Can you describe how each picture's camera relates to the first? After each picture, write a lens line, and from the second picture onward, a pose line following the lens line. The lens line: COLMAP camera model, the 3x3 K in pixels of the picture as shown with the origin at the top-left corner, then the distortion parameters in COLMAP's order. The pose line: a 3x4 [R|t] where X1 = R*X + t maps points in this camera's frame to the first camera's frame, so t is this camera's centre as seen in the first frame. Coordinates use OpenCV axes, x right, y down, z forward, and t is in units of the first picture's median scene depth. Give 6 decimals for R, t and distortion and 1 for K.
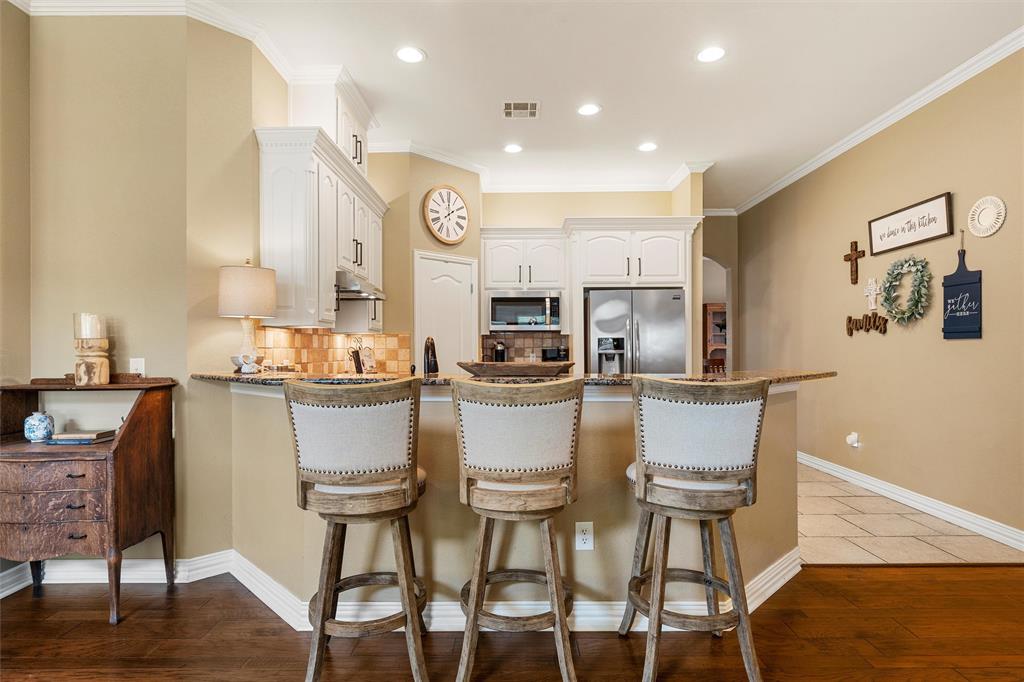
lens RADIAL K [[521.1, 0, 502.5], [0, 521.1, 350.6], [0, 0, 1]] dist [0.001402, 0.000486]
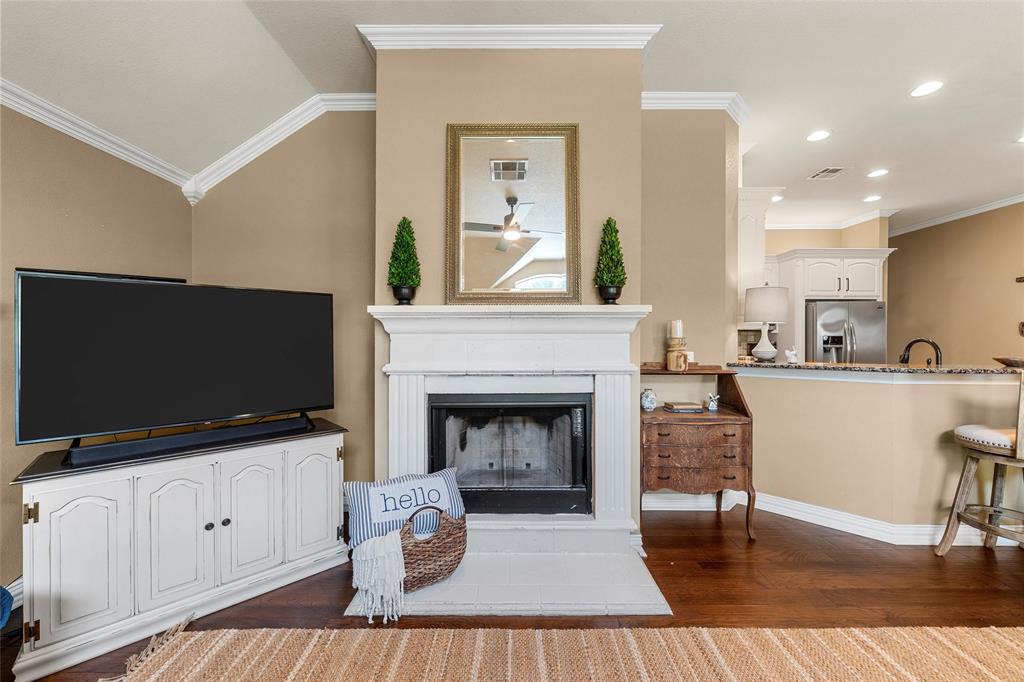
lens RADIAL K [[388.6, 0, 512.0], [0, 388.6, 341.0], [0, 0, 1]] dist [-0.001921, 0.000047]
pose [[0.999981, 0.006164, -0.000516, -0.753128], [-0.006164, 0.999980, 0.001250, -0.008626], [0.000523, -0.001247, 0.999999, -0.035632]]
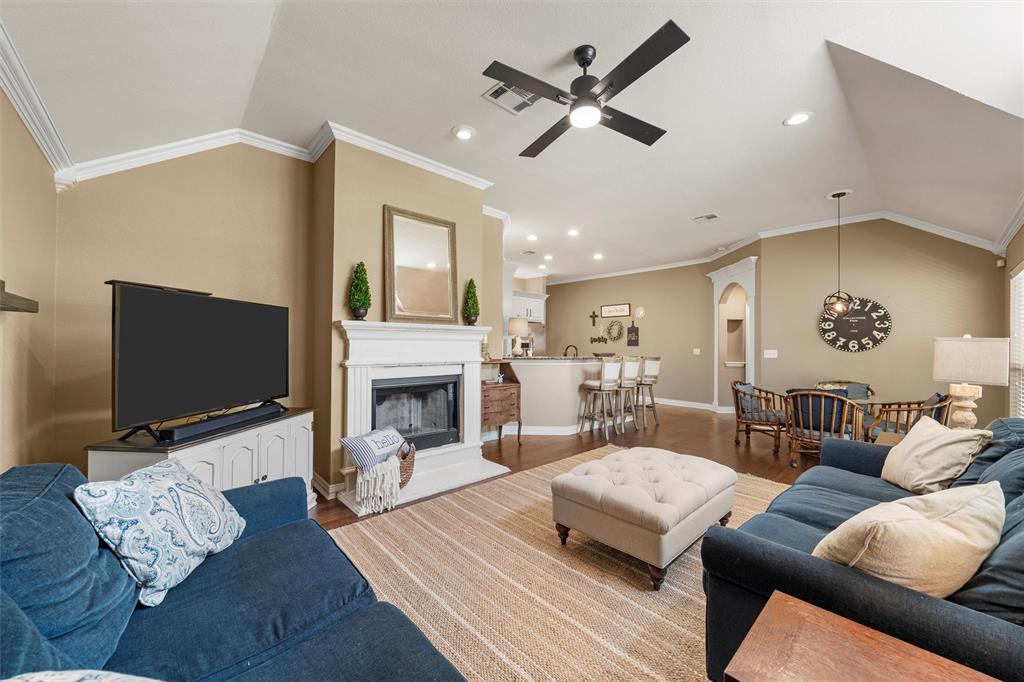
lens RADIAL K [[379.8, 0, 512.0], [0, 379.8, 341.0], [0, 0, 1]] dist [0.001036, 0.000065]
pose [[0.736603, 0.018225, 0.676080, -1.175747], [-0.009379, 0.999816, -0.016733, -0.004691], [-0.676261, 0.005985, 0.736638, -0.271566]]
